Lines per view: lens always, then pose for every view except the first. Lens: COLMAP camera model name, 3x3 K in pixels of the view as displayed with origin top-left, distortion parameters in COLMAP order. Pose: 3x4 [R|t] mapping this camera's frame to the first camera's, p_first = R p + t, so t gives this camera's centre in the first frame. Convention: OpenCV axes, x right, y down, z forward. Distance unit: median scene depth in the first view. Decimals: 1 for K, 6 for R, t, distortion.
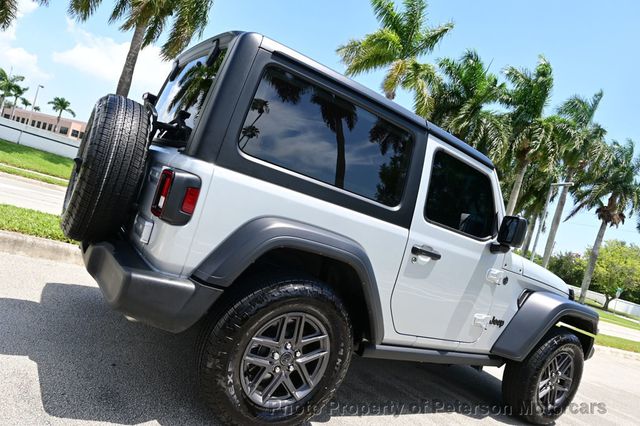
lens RADIAL K [[442.5, 0, 325.3], [0, 442.5, 214.0], [0, 0, 1]] dist [0.001073, -0.004504]
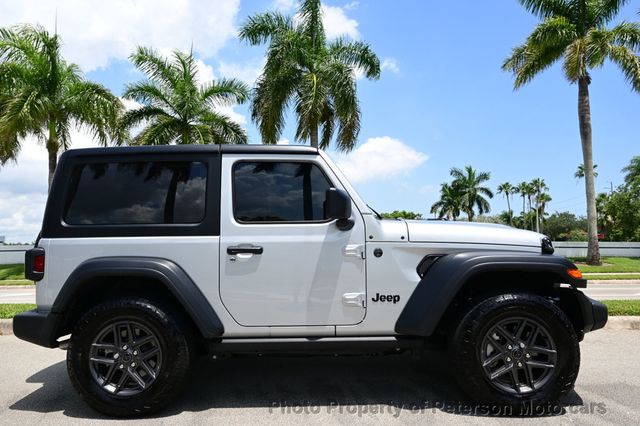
lens RADIAL K [[442.5, 0, 319.8], [0, 442.5, 213.8], [0, 0, 1]] dist [0.001073, -0.004504]
pose [[0.784674, -0.336693, -0.520504, 0.993090], [0.257001, 0.940776, -0.221114, 0.297215], [0.564125, 0.039733, 0.824733, 0.166590]]
